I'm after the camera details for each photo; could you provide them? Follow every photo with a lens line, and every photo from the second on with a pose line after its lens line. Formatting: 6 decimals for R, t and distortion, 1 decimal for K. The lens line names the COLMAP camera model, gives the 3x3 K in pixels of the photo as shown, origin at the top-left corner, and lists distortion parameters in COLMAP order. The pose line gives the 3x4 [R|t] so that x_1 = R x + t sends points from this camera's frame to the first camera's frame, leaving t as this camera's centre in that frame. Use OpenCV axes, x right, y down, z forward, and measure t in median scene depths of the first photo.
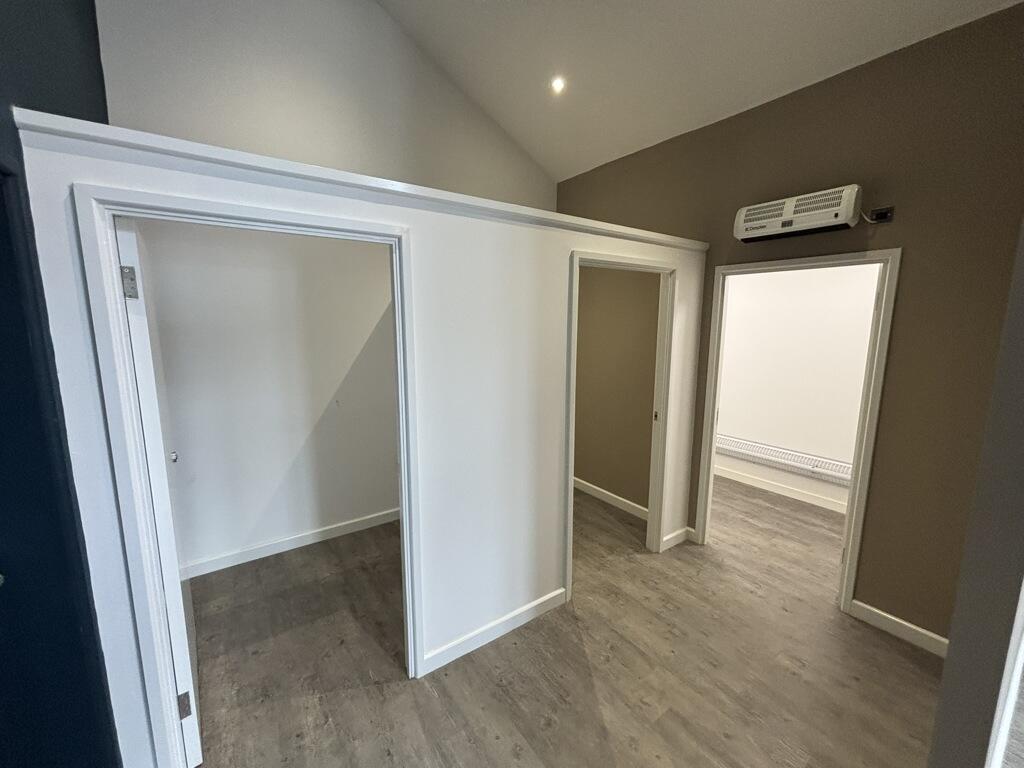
lens RADIAL K [[412.6, 0, 508.8], [0, 412.6, 384.9], [0, 0, 1]] dist [-0.003220, -0.000552]
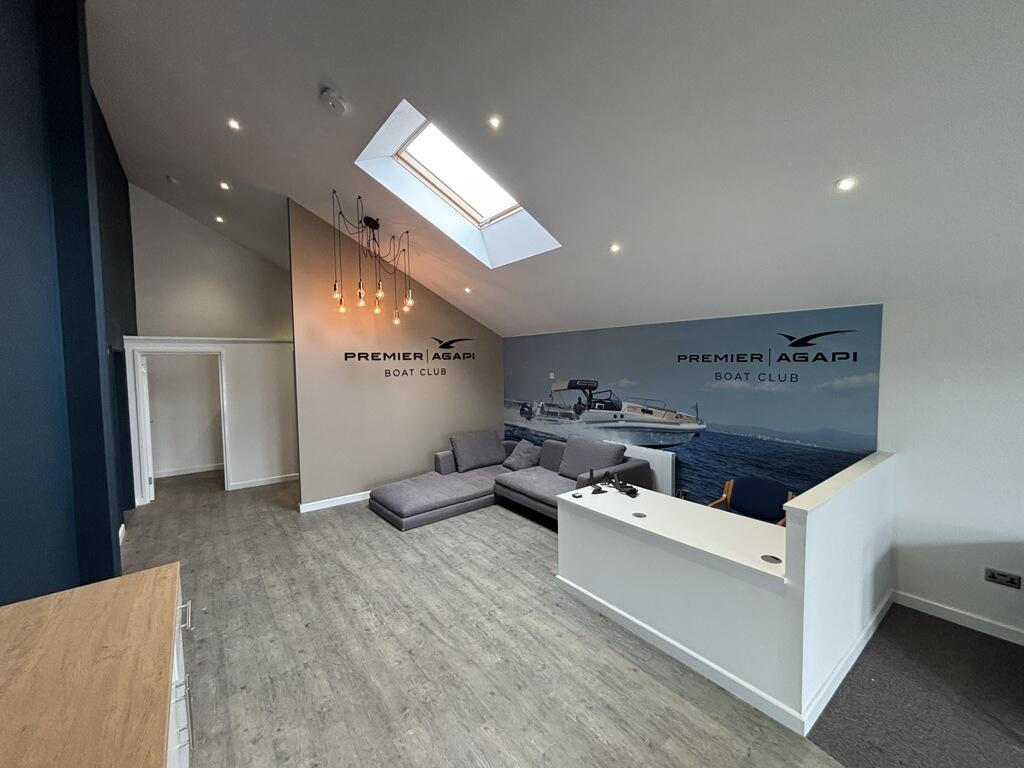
lens RADIAL K [[412.6, 0, 515.3], [0, 412.6, 382.9], [0, 0, 1]] dist [-0.003220, -0.000552]
pose [[0.998495, -0.019047, 0.051431, 2.270206], [0.023688, 0.995551, -0.091195, 0.326663], [-0.049465, 0.092276, 0.994504, -2.868734]]
